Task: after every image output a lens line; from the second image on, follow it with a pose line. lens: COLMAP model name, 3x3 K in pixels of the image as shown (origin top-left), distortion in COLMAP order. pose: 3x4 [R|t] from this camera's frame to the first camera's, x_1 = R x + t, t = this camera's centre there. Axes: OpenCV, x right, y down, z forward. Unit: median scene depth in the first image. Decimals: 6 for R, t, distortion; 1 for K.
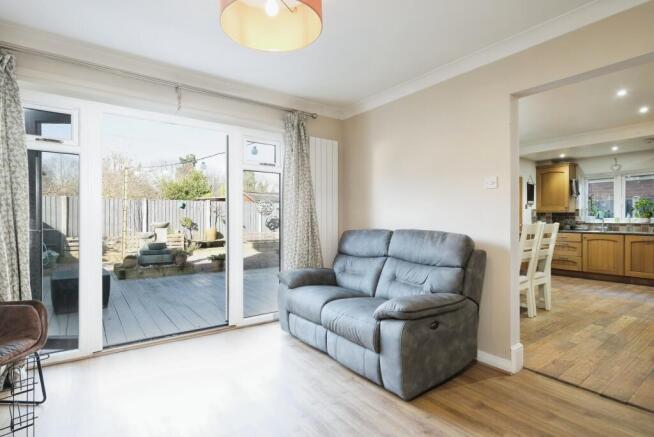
lens RADIAL K [[325.0, 0, 326.7], [0, 325.0, 216.6], [0, 0, 1]] dist [-0.000536, 0.000316]
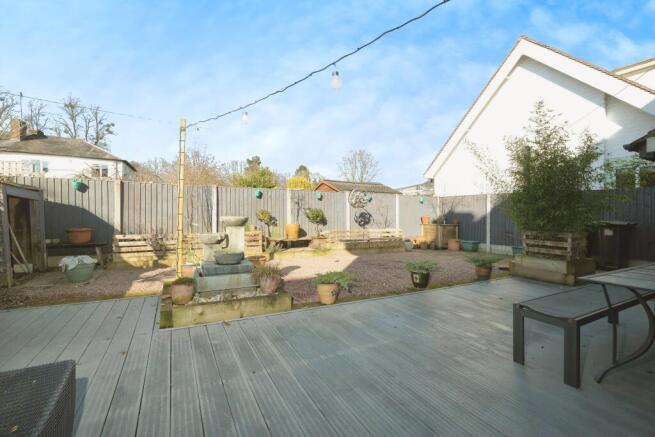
lens RADIAL K [[285.1, 0, 326.1], [0, 285.1, 221.0], [0, 0, 1]] dist [-0.000579, -0.000311]
pose [[0.988267, 0.014531, -0.152046, -0.178530], [-0.008932, 0.999259, 0.037439, 0.002739], [0.152478, -0.035642, 0.987664, 0.341850]]
